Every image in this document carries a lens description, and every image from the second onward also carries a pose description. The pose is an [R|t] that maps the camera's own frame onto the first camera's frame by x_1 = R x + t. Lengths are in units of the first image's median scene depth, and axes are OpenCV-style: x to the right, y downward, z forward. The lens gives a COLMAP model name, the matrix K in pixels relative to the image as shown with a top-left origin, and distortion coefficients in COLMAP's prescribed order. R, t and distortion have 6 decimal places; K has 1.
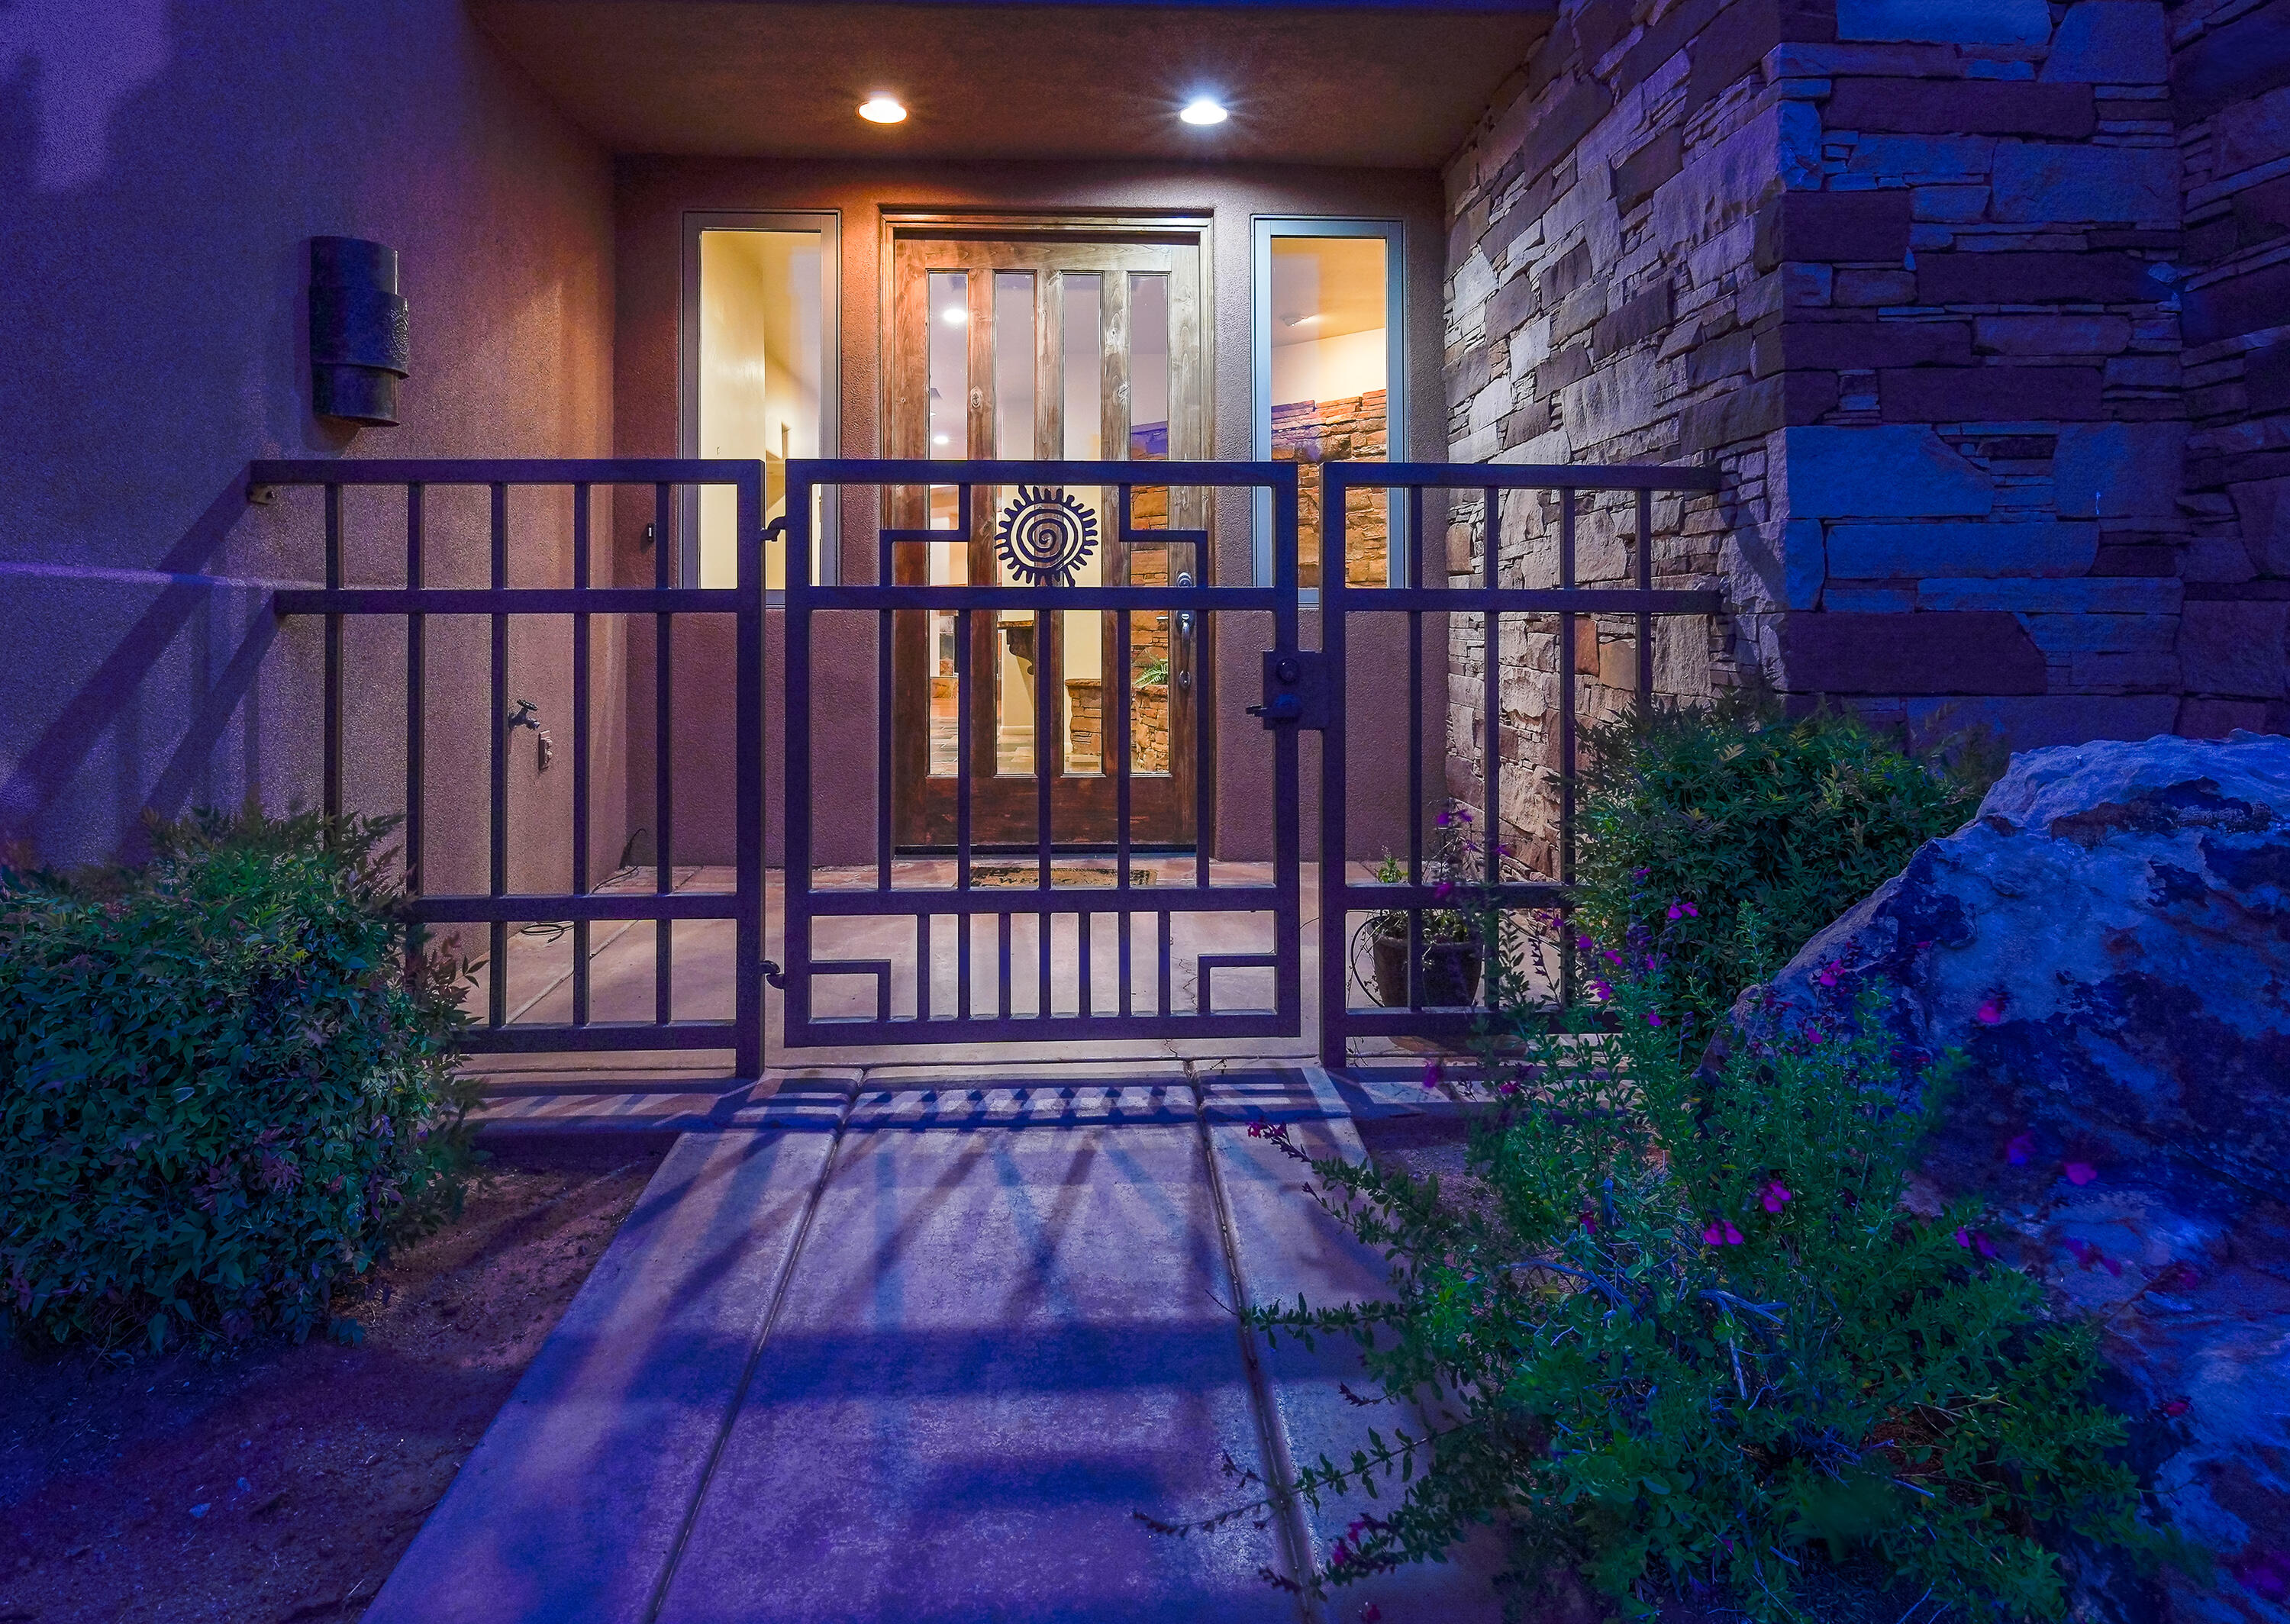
lens RADIAL K [[1292.7, 0, 1176.6], [0, 1292.7, 636.4], [0, 0, 1]] dist [-0.000065, -0.000713]
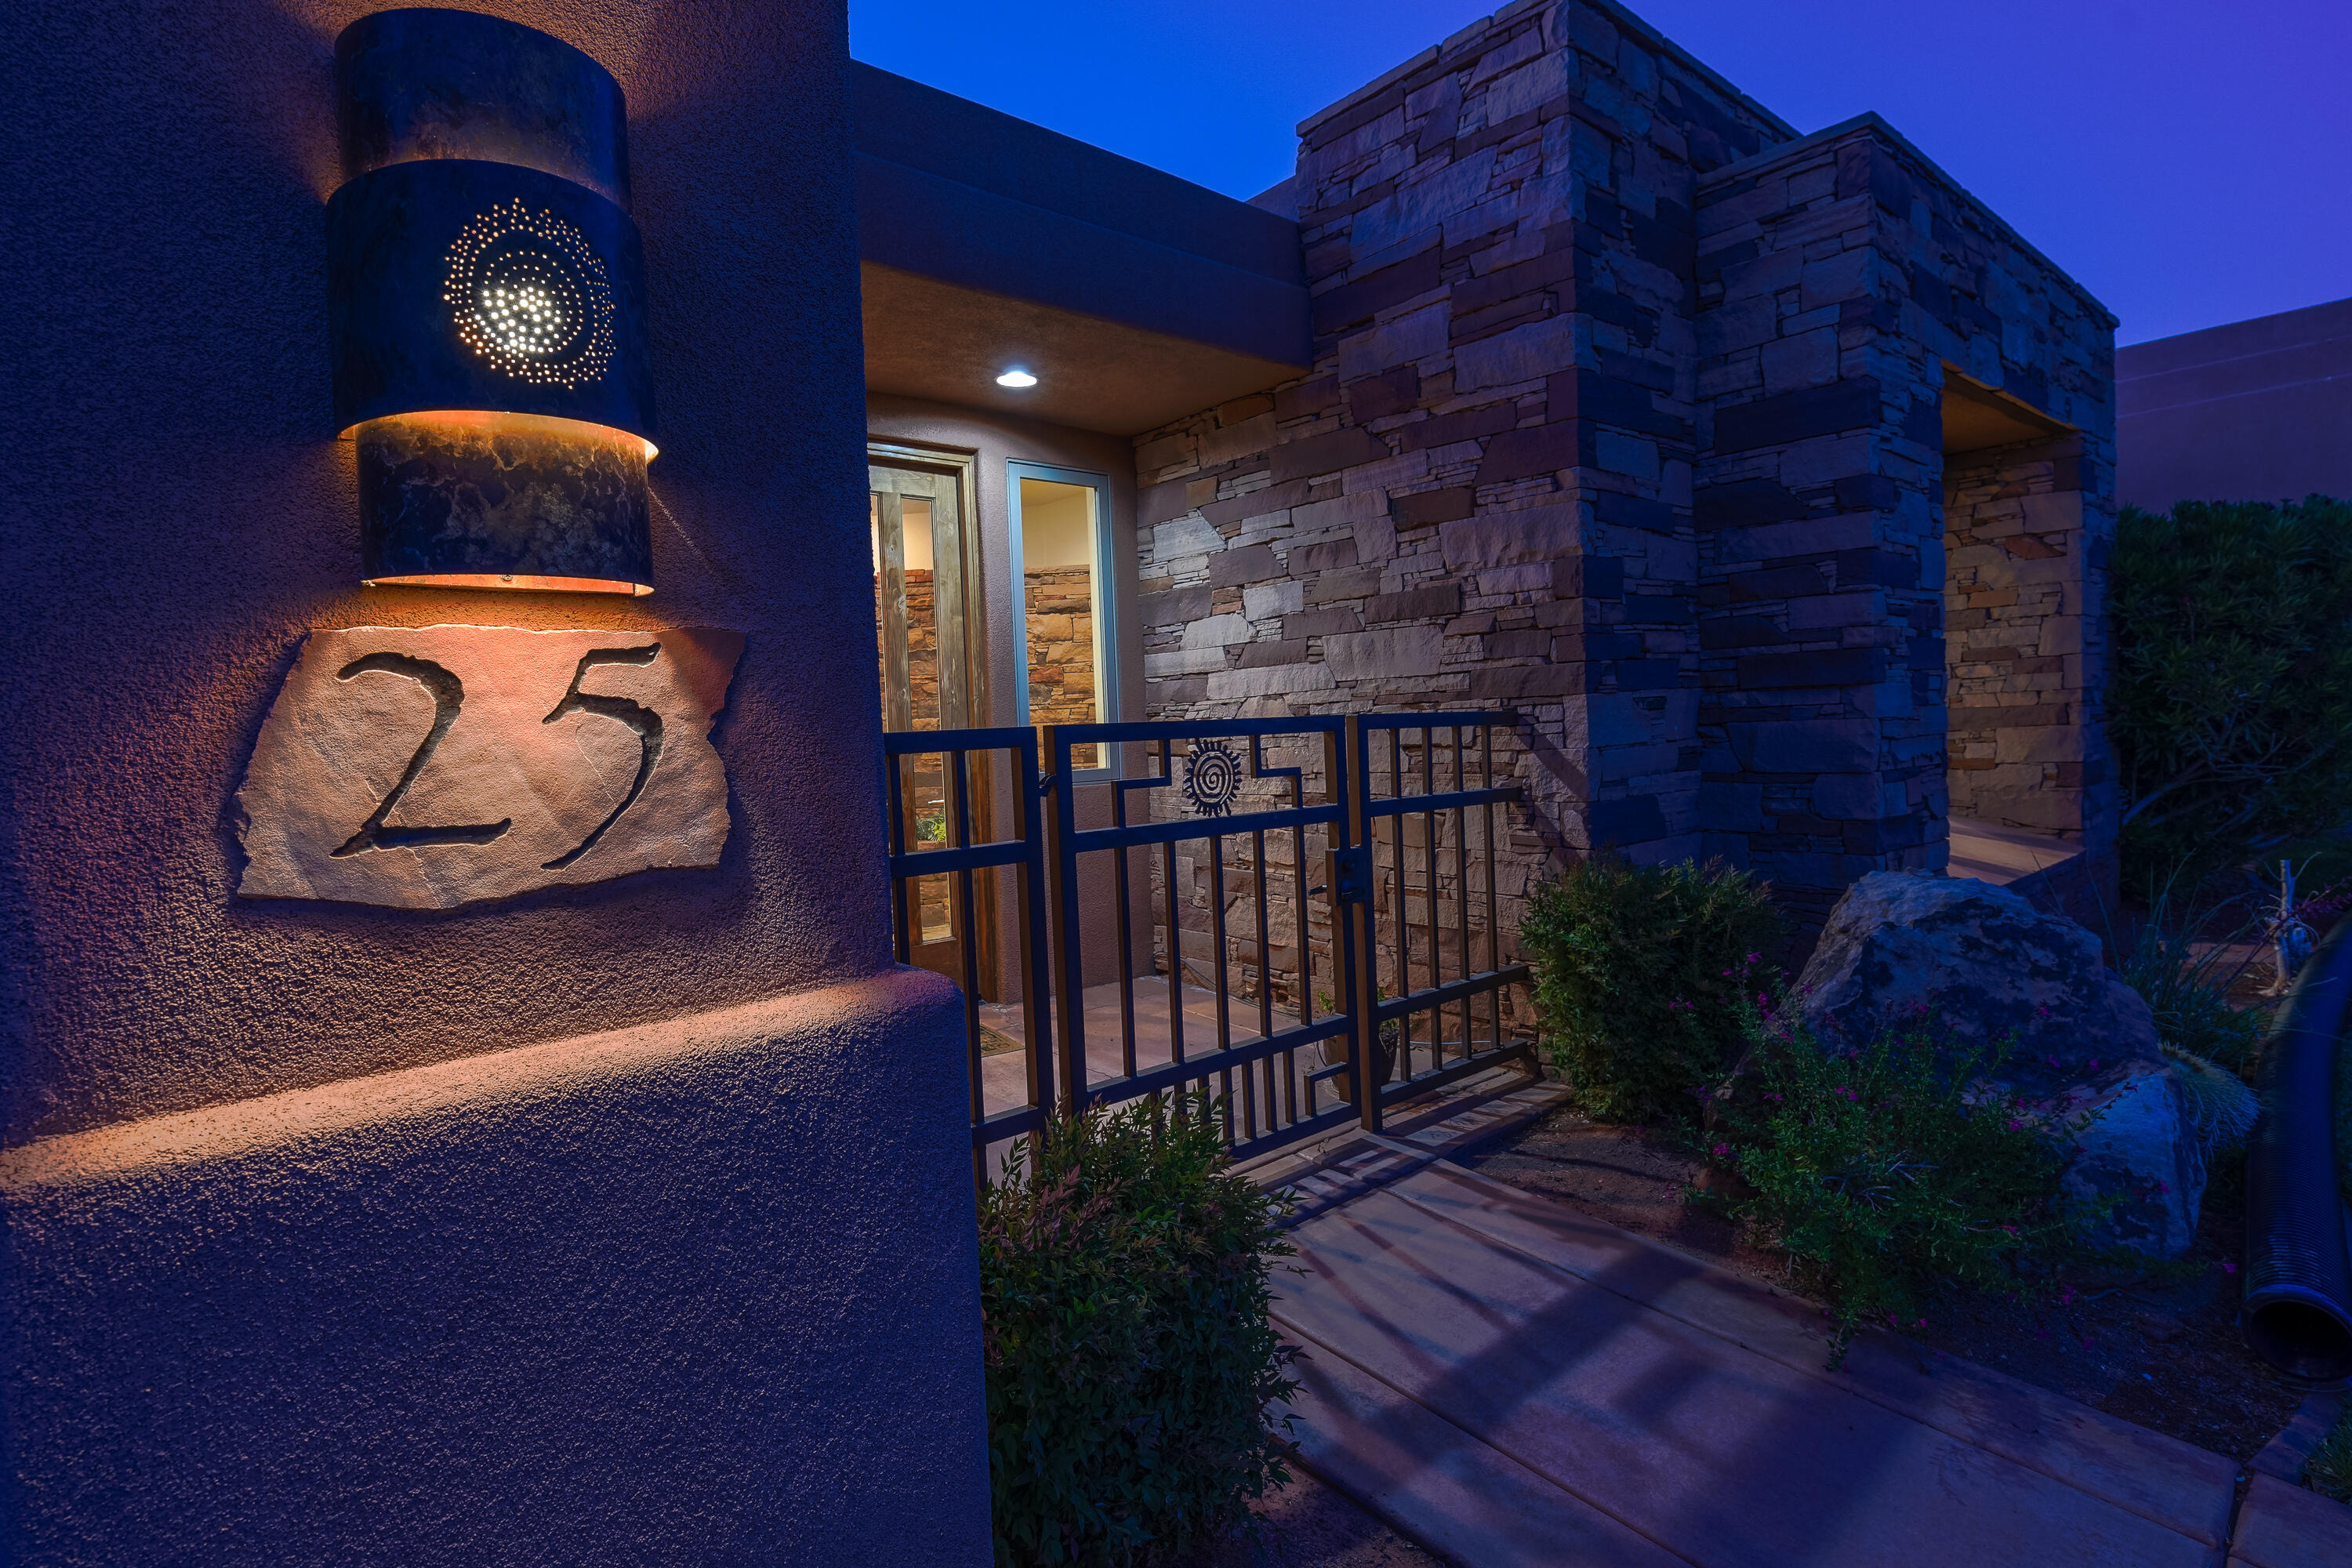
lens RADIAL K [[1153.5, 0, 1180.2], [0, 1153.5, 776.7], [0, 0, 1]] dist [0.000827, -0.001281]
pose [[0.789838, -0.056551, 0.610702, -0.867100], [0.038041, 0.998340, 0.043247, -0.136630], [-0.612134, -0.010927, 0.790678, 0.120206]]
